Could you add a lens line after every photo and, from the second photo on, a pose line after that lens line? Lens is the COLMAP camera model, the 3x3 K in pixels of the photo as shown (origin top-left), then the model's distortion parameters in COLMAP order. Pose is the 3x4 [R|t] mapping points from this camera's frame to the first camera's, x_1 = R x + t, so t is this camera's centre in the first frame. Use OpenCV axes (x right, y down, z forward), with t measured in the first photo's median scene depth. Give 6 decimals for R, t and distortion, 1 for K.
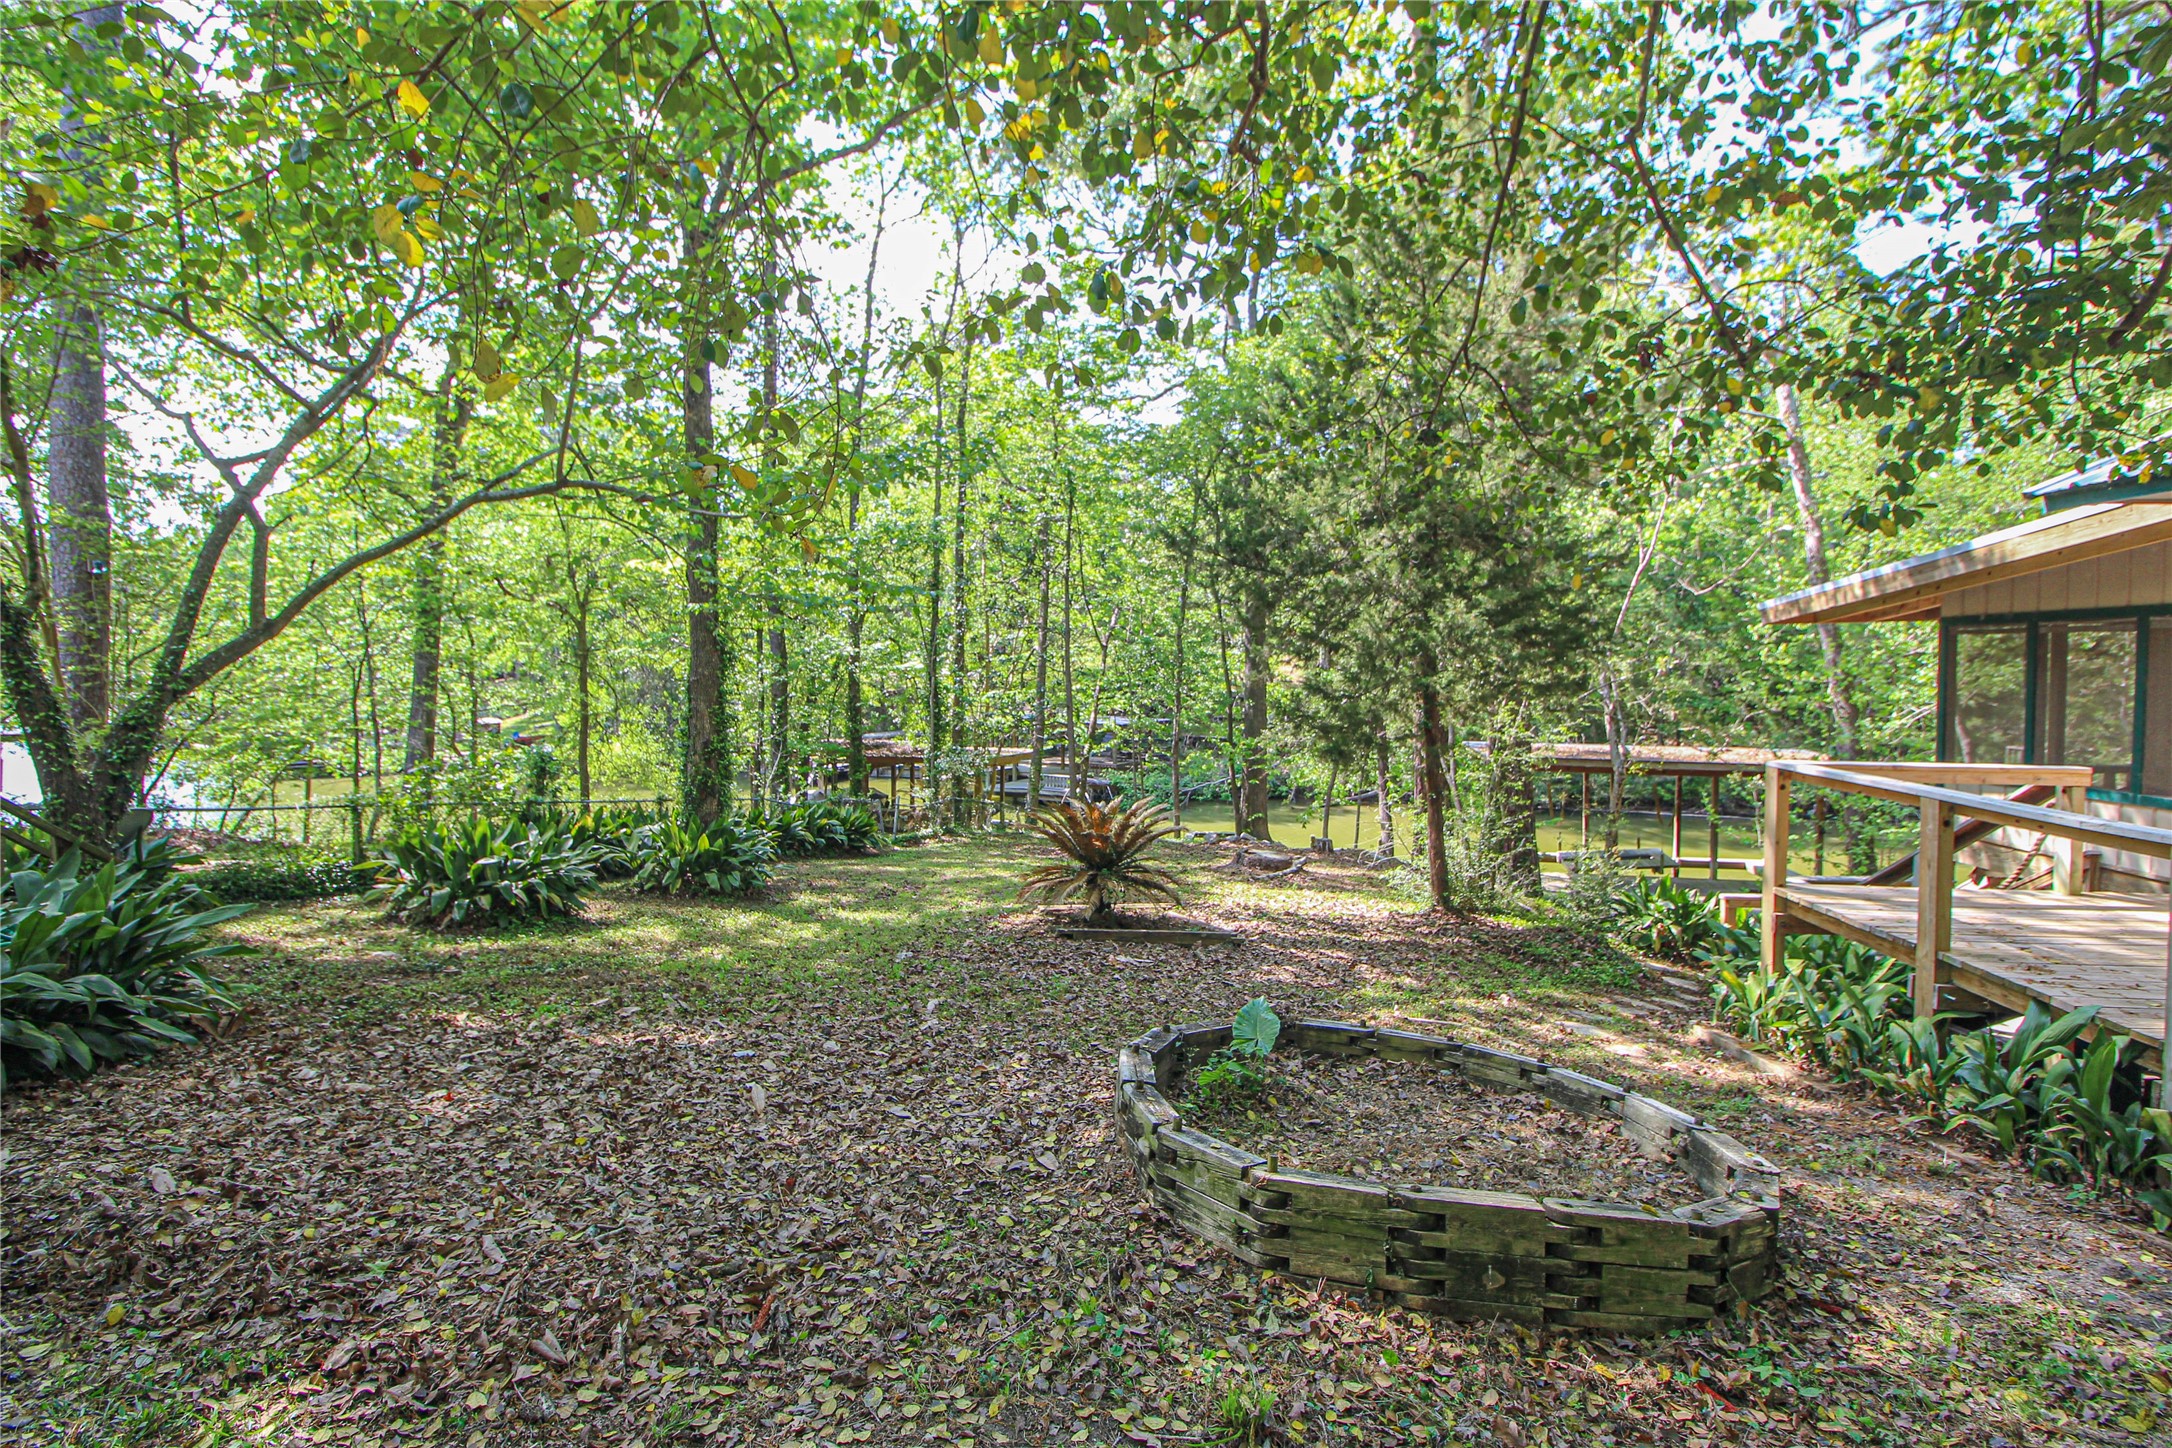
lens RADIAL K [[986.0, 0, 1075.5], [0, 986.0, 700.7], [0, 0, 1]] dist [-0.012789, -0.000366]
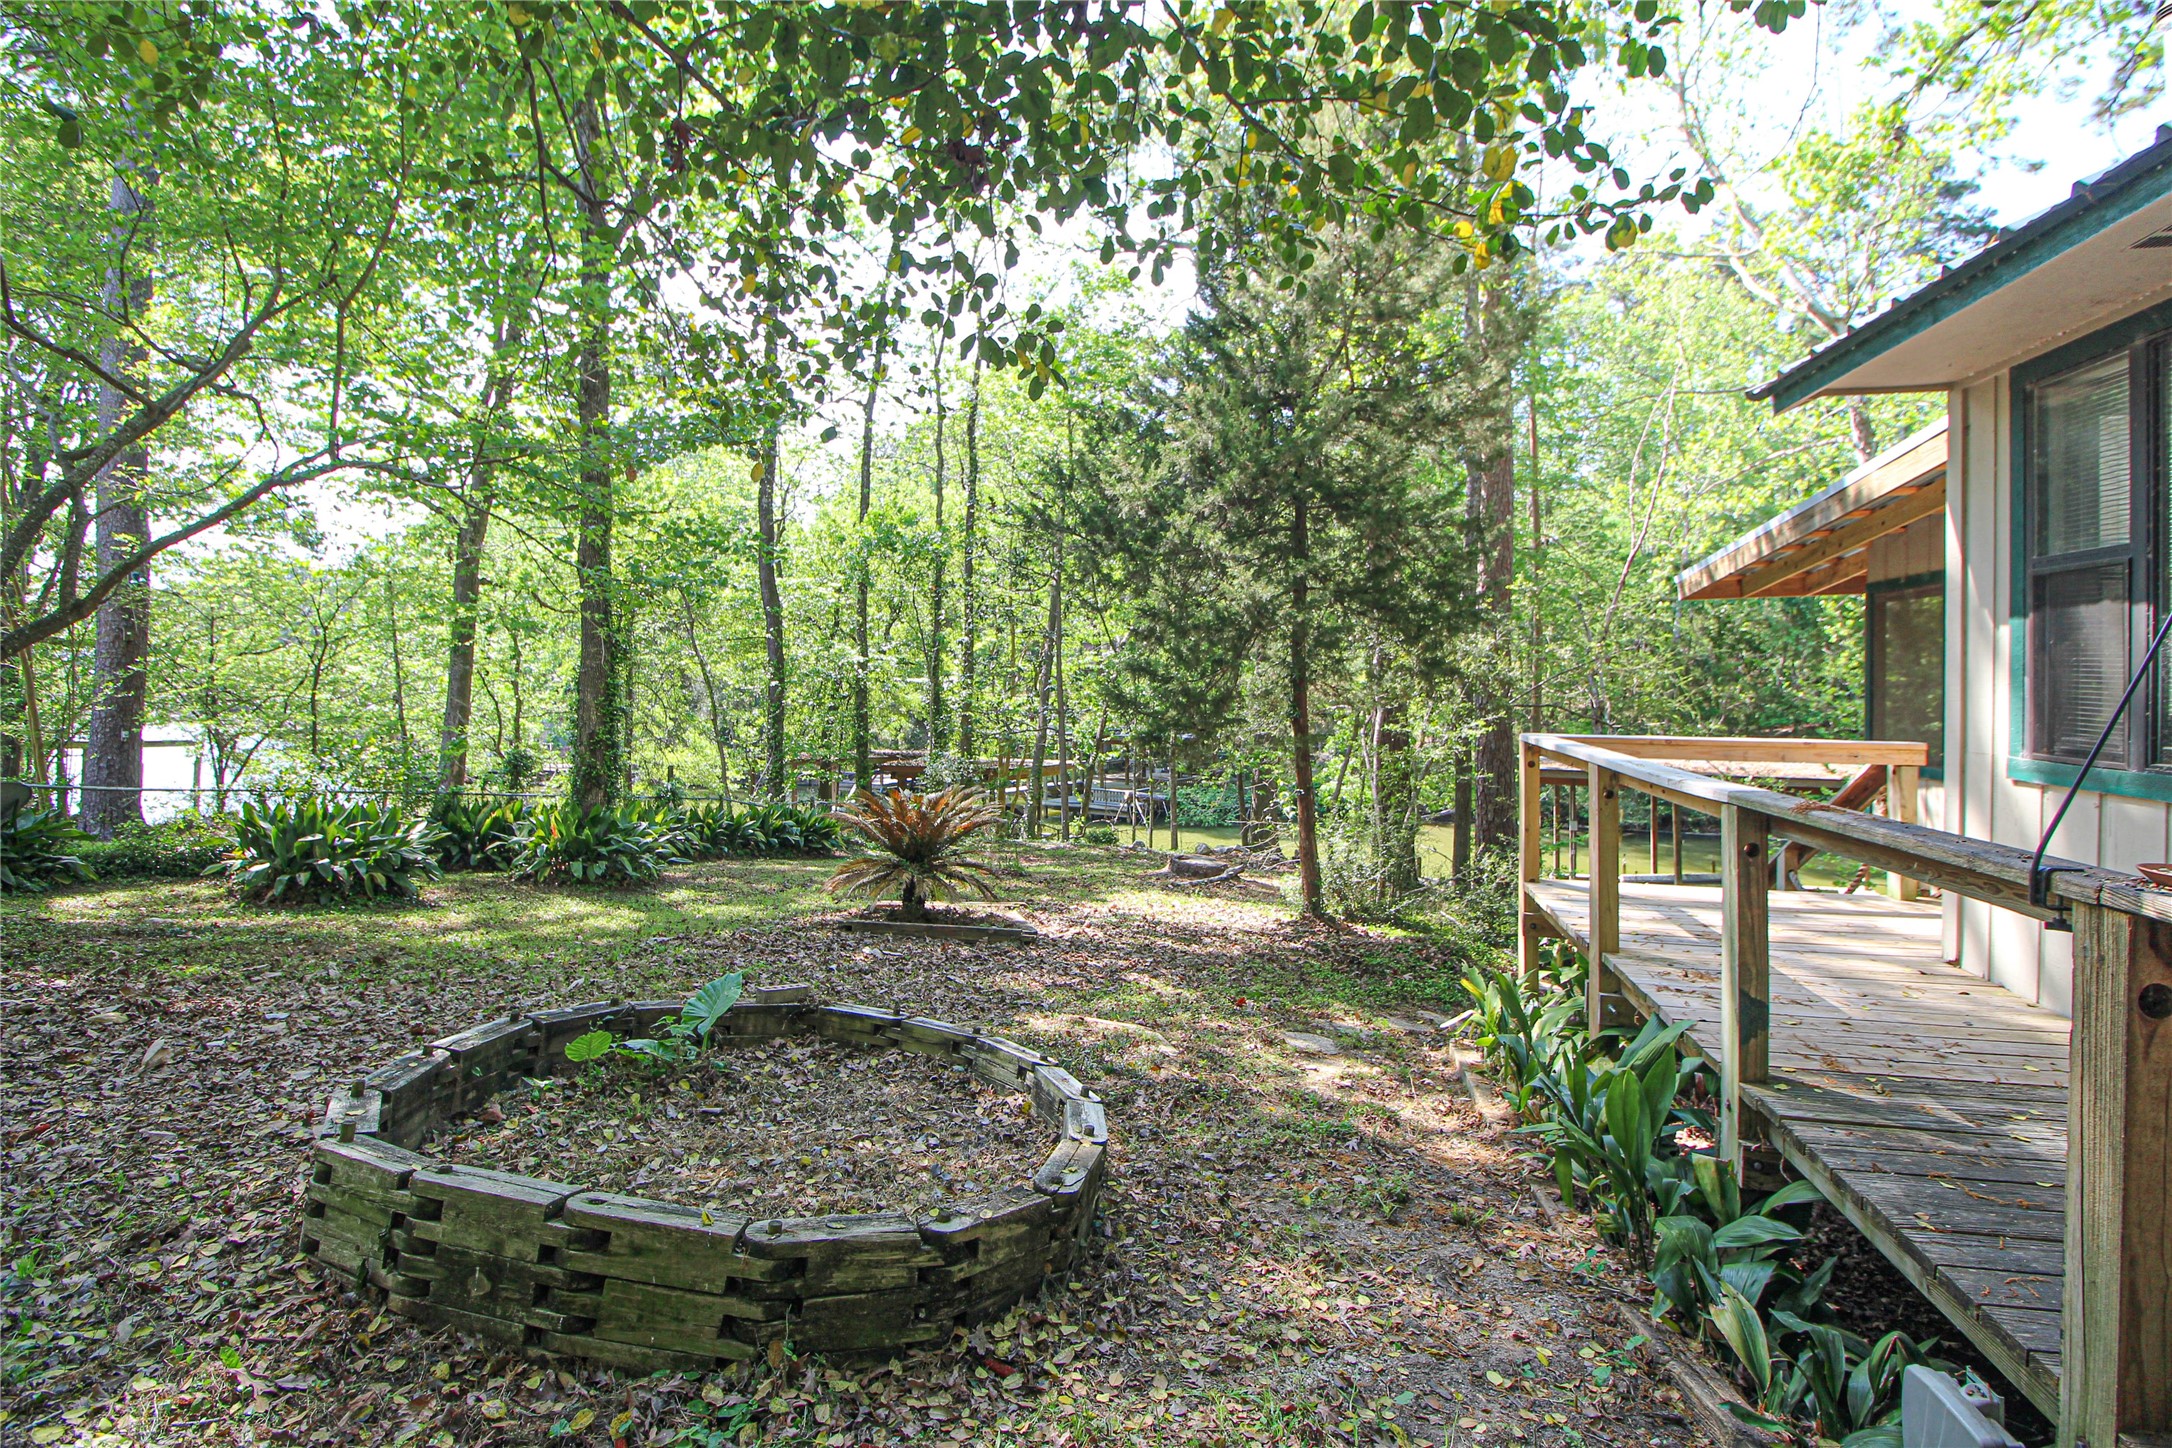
lens RADIAL K [[986.0, 0, 1075.5], [0, 986.0, 700.7], [0, 0, 1]] dist [-0.012789, -0.000366]
pose [[0.992517, -0.000149, -0.122107, 0.315009], [-0.002772, 0.999714, -0.023752, 0.041144], [0.122075, 0.023913, 0.992233, 0.080526]]
